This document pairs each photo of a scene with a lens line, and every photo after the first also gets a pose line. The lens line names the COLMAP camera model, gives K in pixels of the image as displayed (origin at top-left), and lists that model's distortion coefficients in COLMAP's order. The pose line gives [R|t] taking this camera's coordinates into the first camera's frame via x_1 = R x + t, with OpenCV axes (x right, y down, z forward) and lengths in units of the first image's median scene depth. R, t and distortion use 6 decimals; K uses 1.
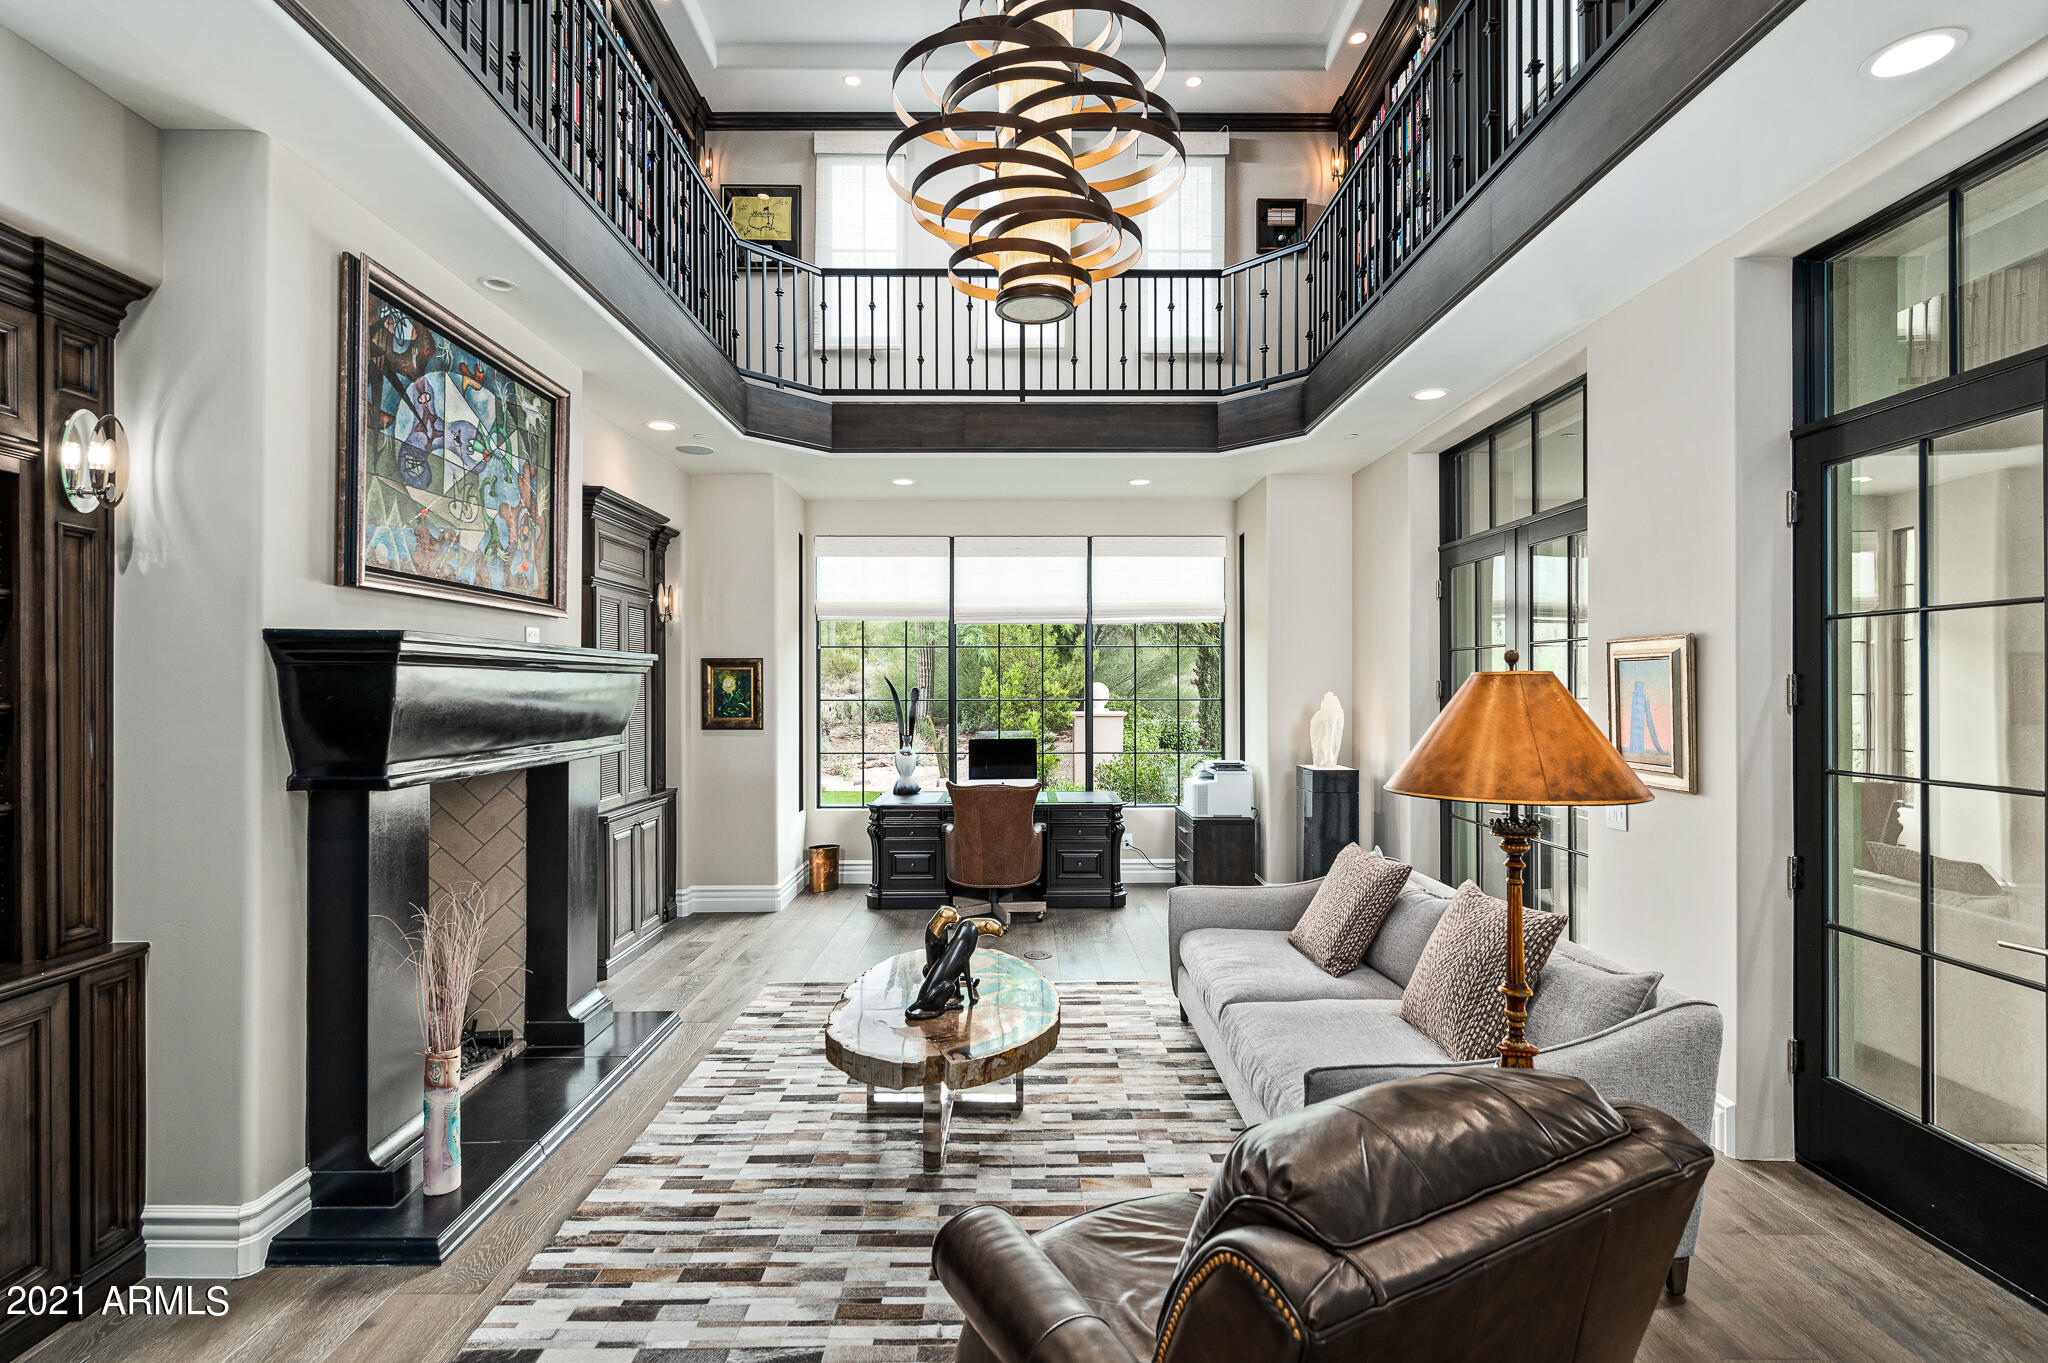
lens RADIAL K [[964.1, 0, 1016.3], [0, 964.1, 683.2], [0, 0, 1]] dist [0.000000, 0.000520]
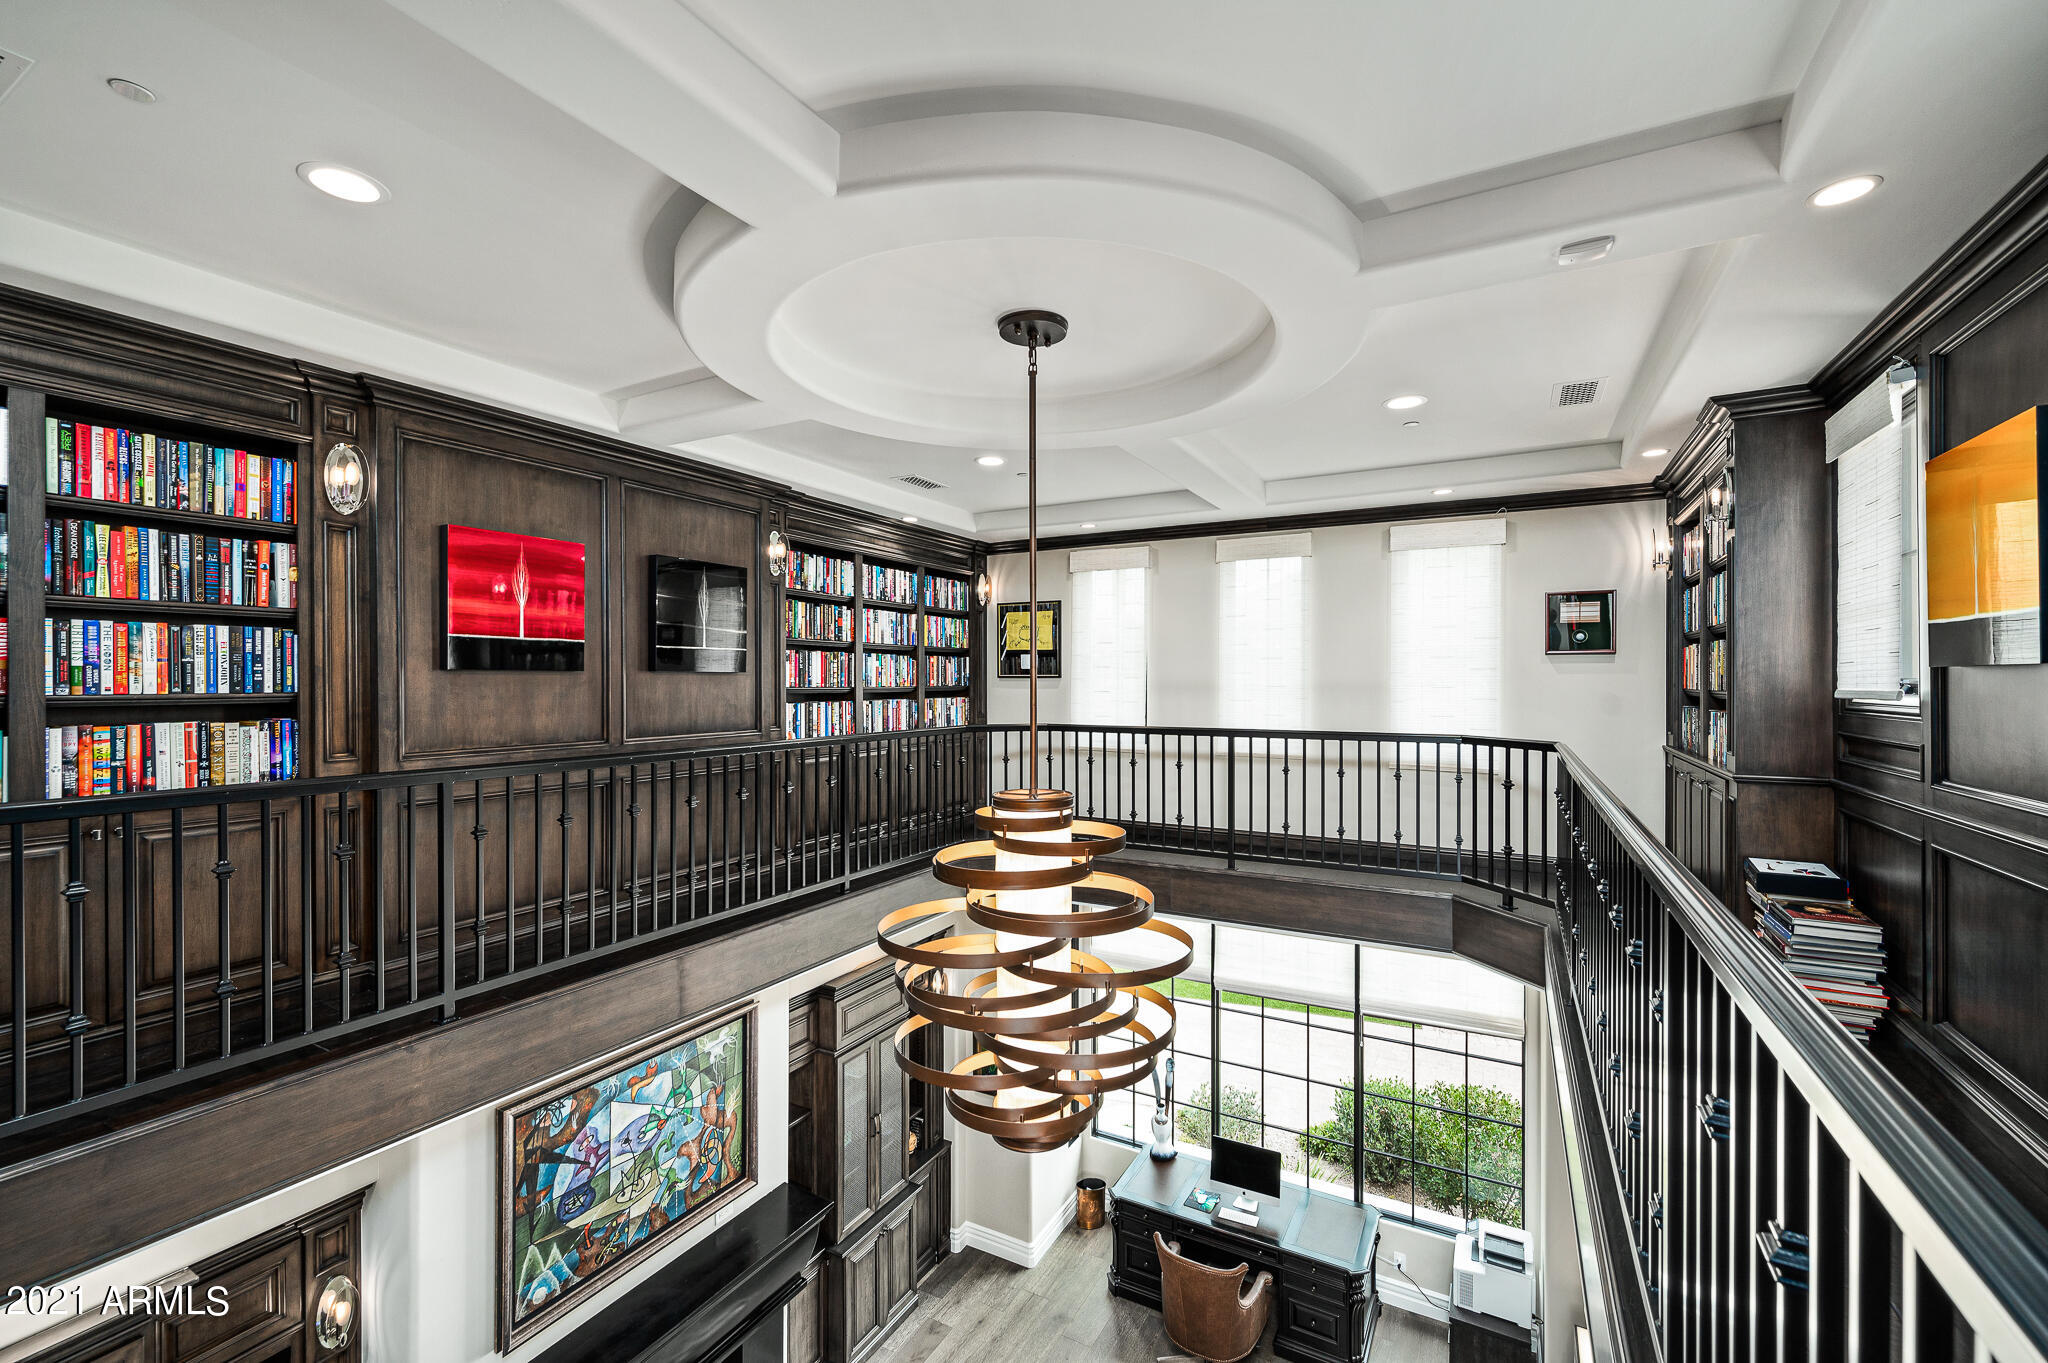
lens RADIAL K [[858.1, 0, 1021.8], [0, 858.1, 694.0], [0, 0, 1]] dist [-0.003159, -0.000728]
pose [[0.873860, 0.003808, -0.486162, 0.449595], [-0.000457, 0.999975, 0.007011, -0.877884], [0.486177, -0.005904, 0.873841, 0.262385]]
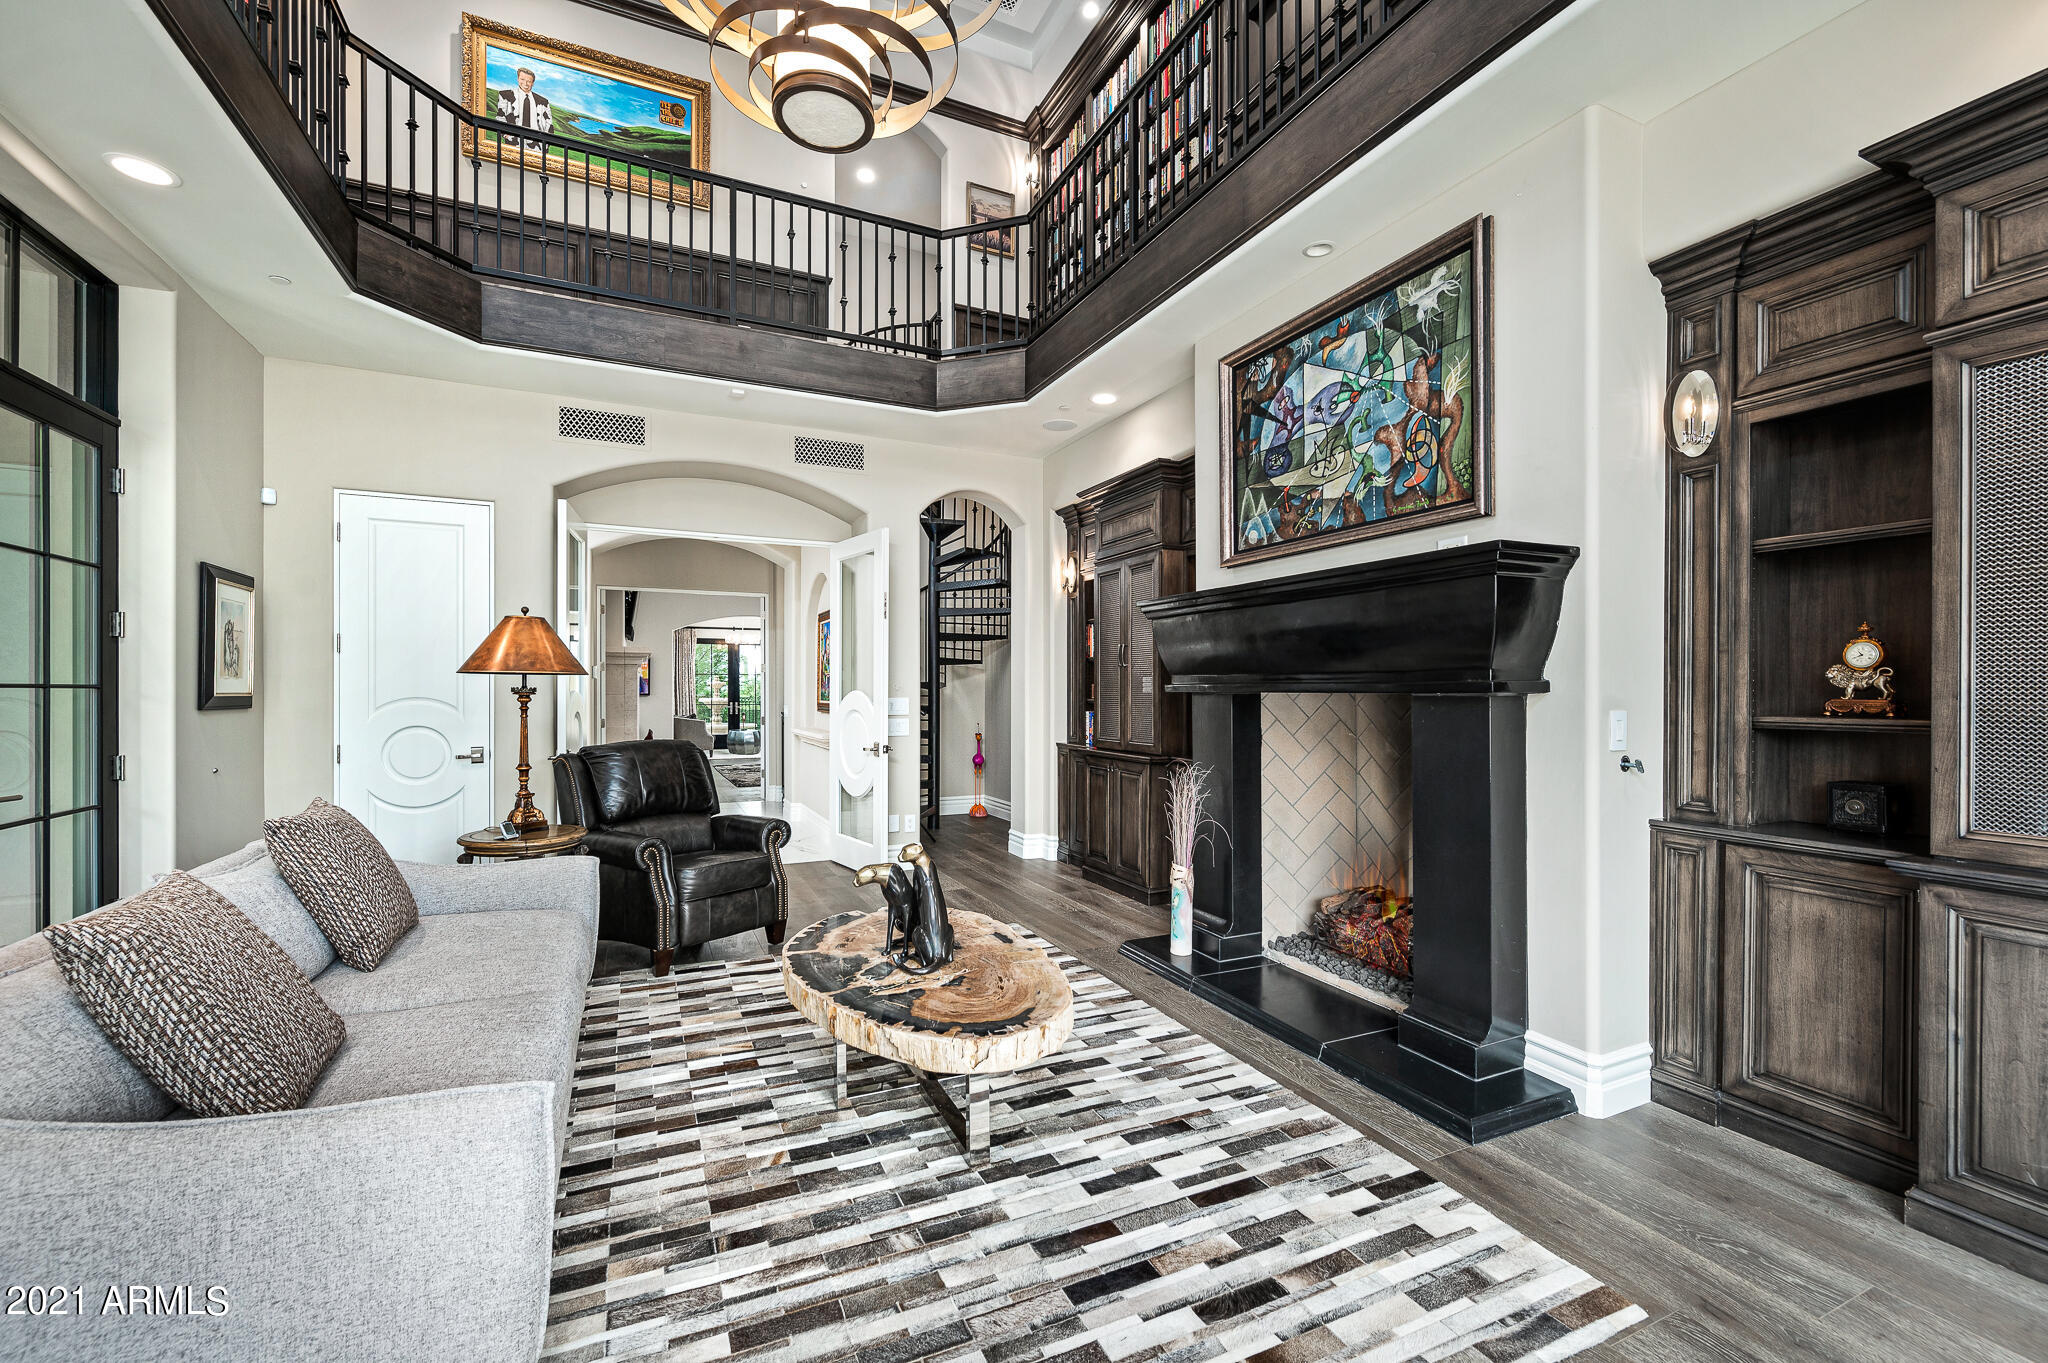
lens RADIAL K [[858.1, 0, 1028.1], [0, 858.1, 691.6], [0, 0, 1]] dist [-0.003159, -0.000728]
pose [[-0.908743, 0.000774, -0.417355, 0.171804], [0.001627, 0.999997, -0.001688, 0.089913], [0.417352, -0.002213, -0.908742, 1.825648]]
